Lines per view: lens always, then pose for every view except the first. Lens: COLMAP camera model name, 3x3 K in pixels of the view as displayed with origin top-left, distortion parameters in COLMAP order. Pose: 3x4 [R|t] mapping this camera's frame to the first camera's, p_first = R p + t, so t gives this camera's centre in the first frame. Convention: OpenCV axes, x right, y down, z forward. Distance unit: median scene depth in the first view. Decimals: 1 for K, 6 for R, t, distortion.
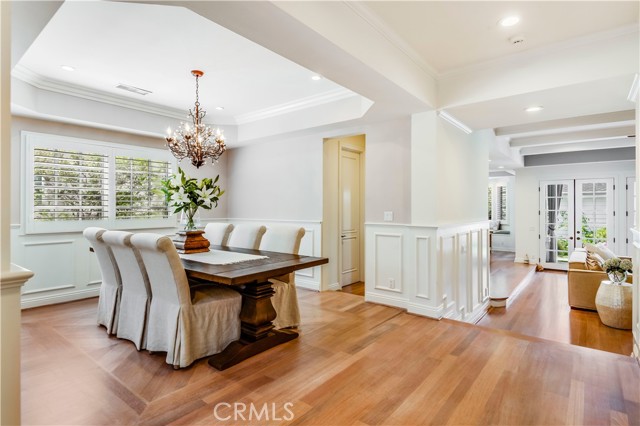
lens RADIAL K [[332.2, 0, 319.5], [0, 332.2, 209.0], [0, 0, 1]] dist [0.000940, -0.001491]
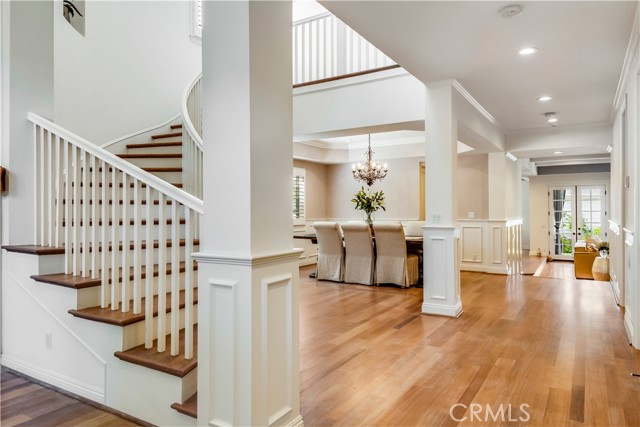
lens RADIAL K [[422.4, 0, 320.0], [0, 422.4, 213.5], [0, 0, 1]] dist [0.006888, 0.003352]
pose [[0.992665, -0.006357, 0.120727, -0.675946], [0.005986, 0.999976, 0.003436, 0.002672], [-0.120746, -0.002688, 0.992680, -0.822300]]
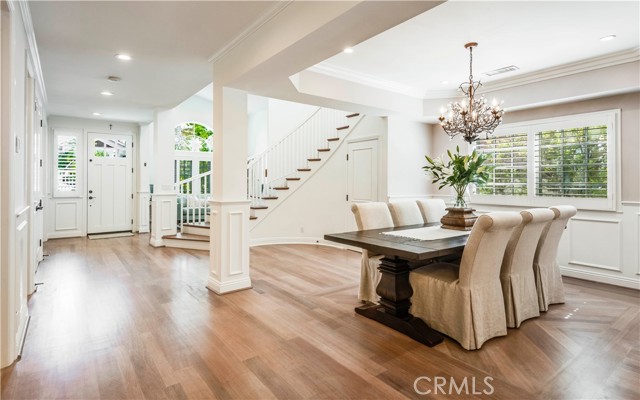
lens RADIAL K [[335.1, 0, 320.7], [0, 335.1, 181.0], [0, 0, 1]] dist [0.002270, 0.000359]
pose [[-0.243819, -0.007274, -0.969794, 0.532170], [-0.007111, 0.999958, -0.005713, -0.003802], [0.969795, 0.005503, -0.243860, 0.637989]]
